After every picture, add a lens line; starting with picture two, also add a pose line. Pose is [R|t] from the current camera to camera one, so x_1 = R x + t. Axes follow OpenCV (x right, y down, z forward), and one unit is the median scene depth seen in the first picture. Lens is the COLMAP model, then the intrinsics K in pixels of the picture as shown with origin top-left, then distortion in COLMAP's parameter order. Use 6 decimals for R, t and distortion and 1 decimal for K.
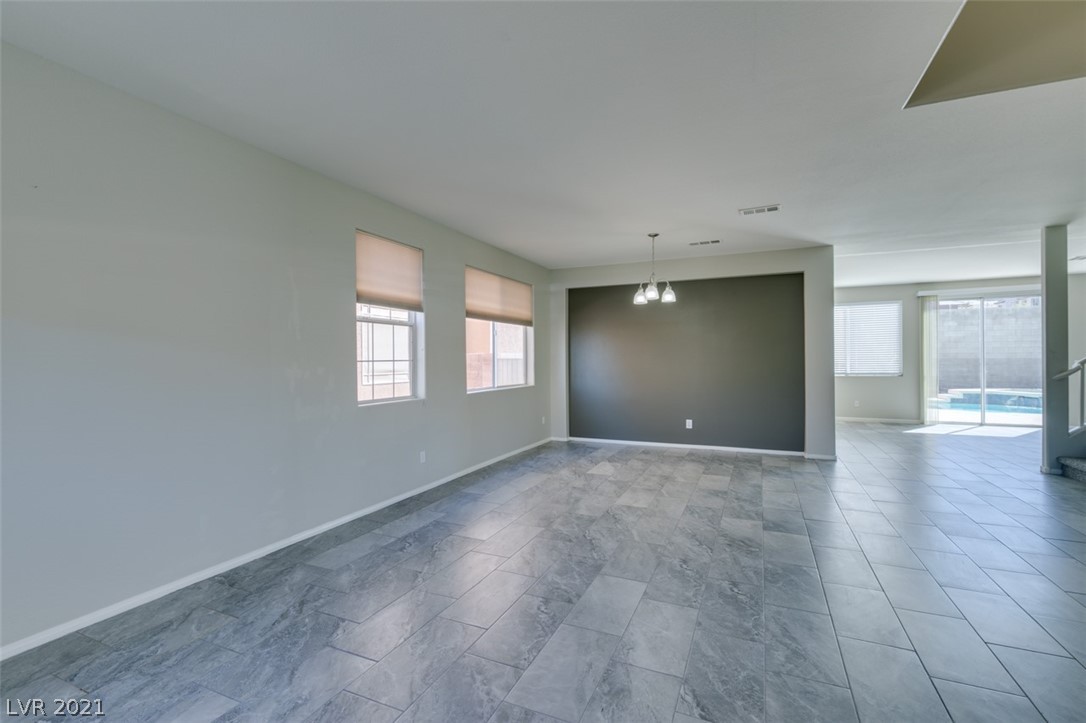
lens RADIAL K [[488.3, 0, 547.4], [0, 488.3, 355.5], [0, 0, 1]] dist [0.007269, -0.002439]
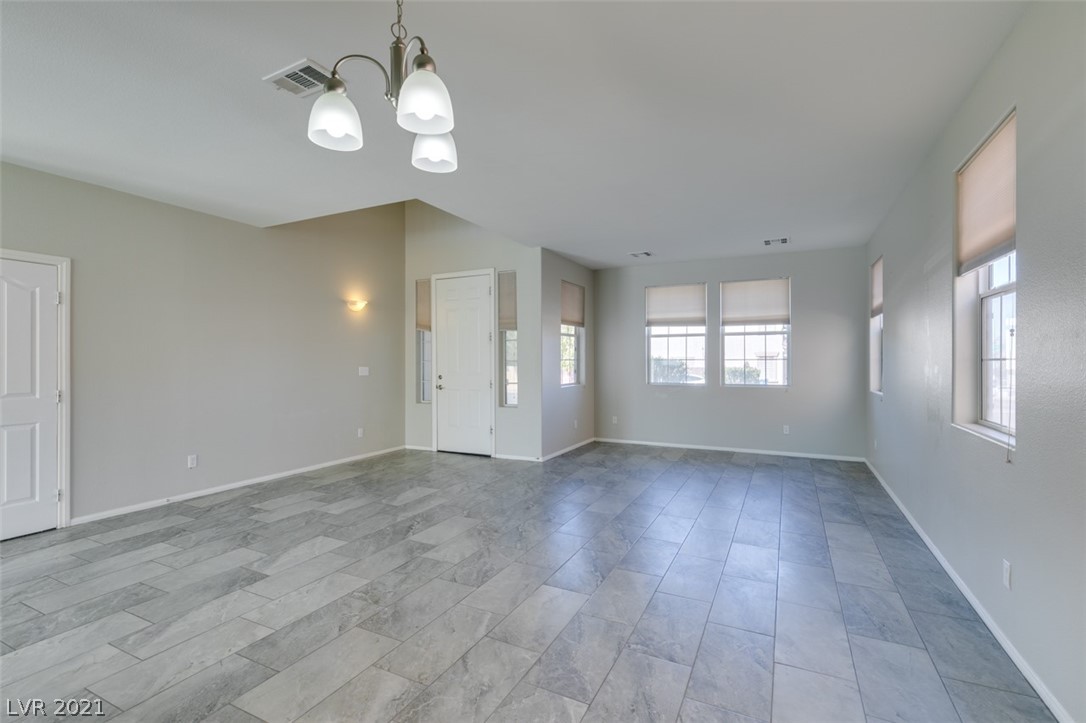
lens RADIAL K [[488.3, 0, 546.0], [0, 488.3, 355.7], [0, 0, 1]] dist [0.007269, -0.002439]
pose [[-0.998803, 0.008715, 0.048128, 0.141598], [0.007995, 0.999854, -0.015134, 0.009762], [-0.048253, -0.014731, -0.998727, 1.435964]]
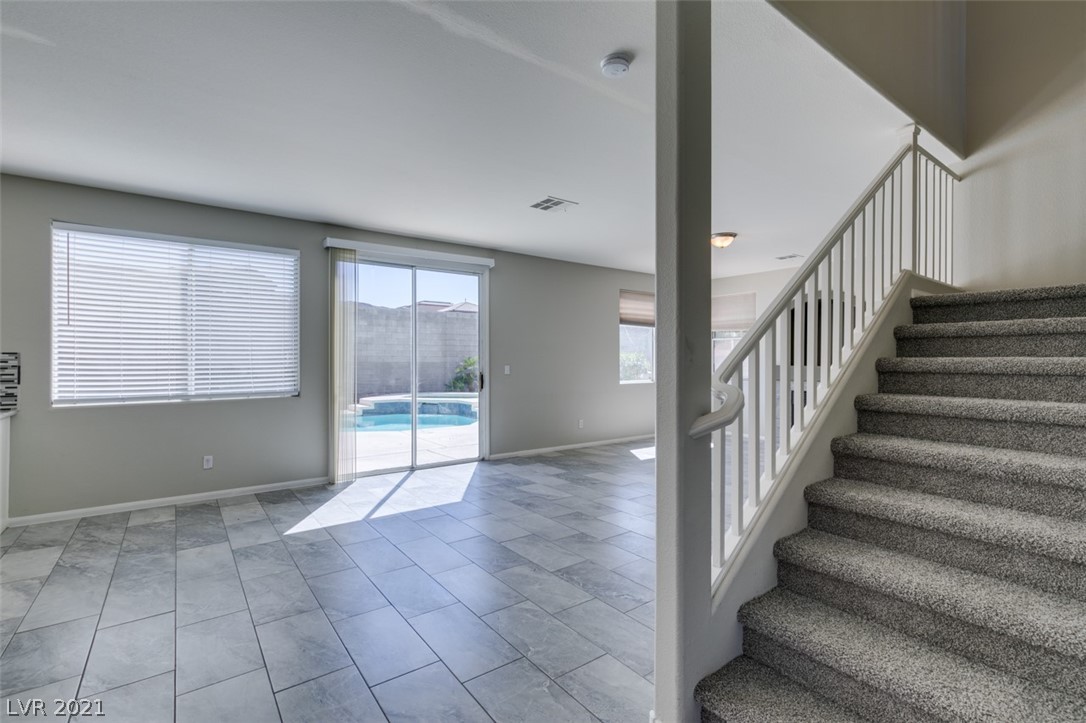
lens RADIAL K [[488.3, 0, 543.2], [0, 488.3, 361.5], [0, 0, 1]] dist [0.007269, -0.002439]
pose [[0.491877, 0.002684, 0.870661, 0.784522], [-0.010214, 0.999944, 0.002688, -0.000189], [-0.870605, -0.010215, 0.491877, 1.016741]]
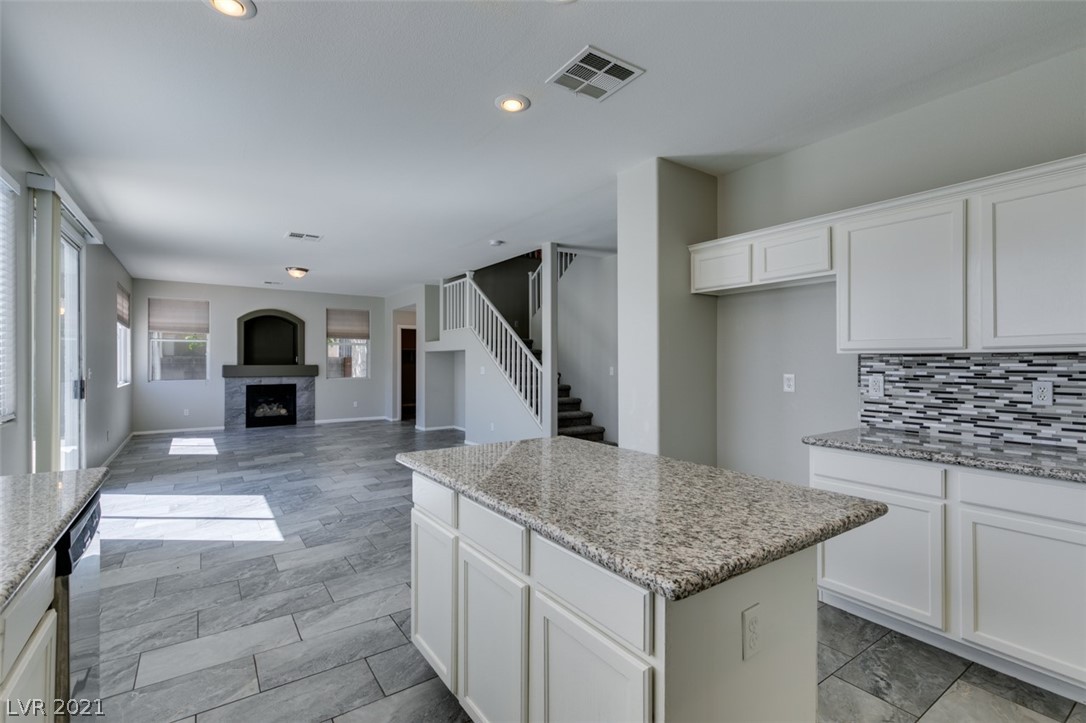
lens RADIAL K [[488.3, 0, 538.6], [0, 488.3, 359.9], [0, 0, 1]] dist [0.007269, -0.002439]
pose [[-0.853462, 0.005489, 0.521126, 0.515278], [-0.001193, 0.999921, -0.012485, 0.009661], [-0.521153, -0.011277, -0.853389, 2.172117]]
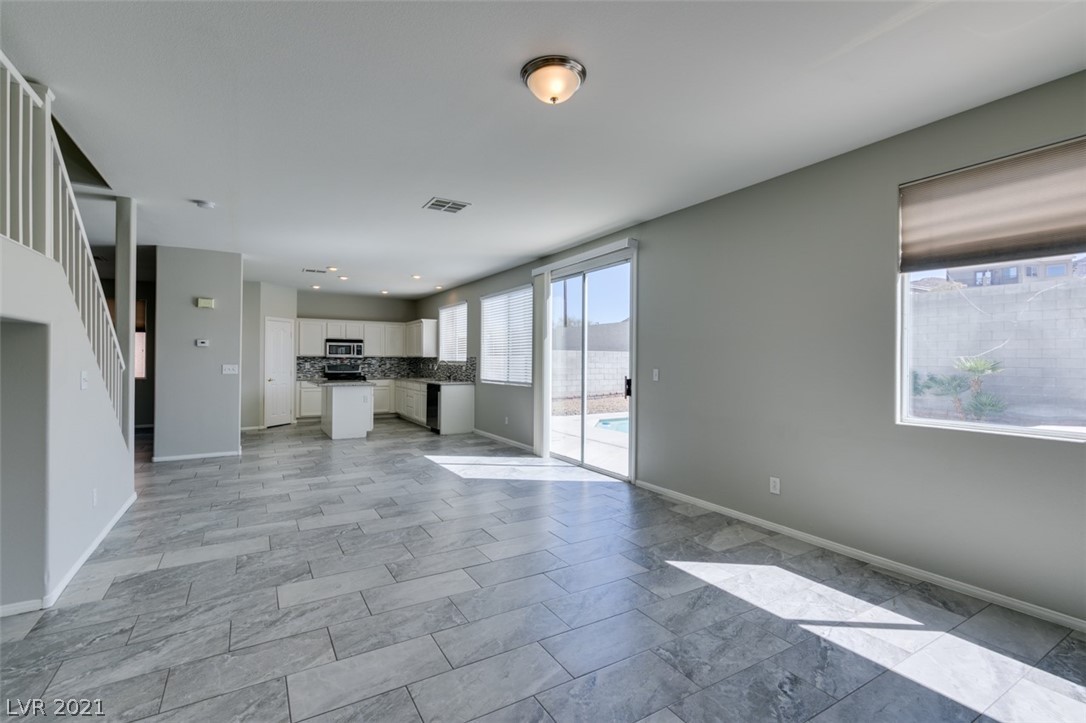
lens RADIAL K [[488.3, 0, 543.5], [0, 488.3, 361.1], [0, 0, 1]] dist [0.007269, -0.002439]
pose [[0.820814, 0.010991, -0.571090, 2.299400], [-0.005495, 0.999921, 0.011346, -0.011455], [0.571169, -0.006175, 0.820809, 0.801098]]
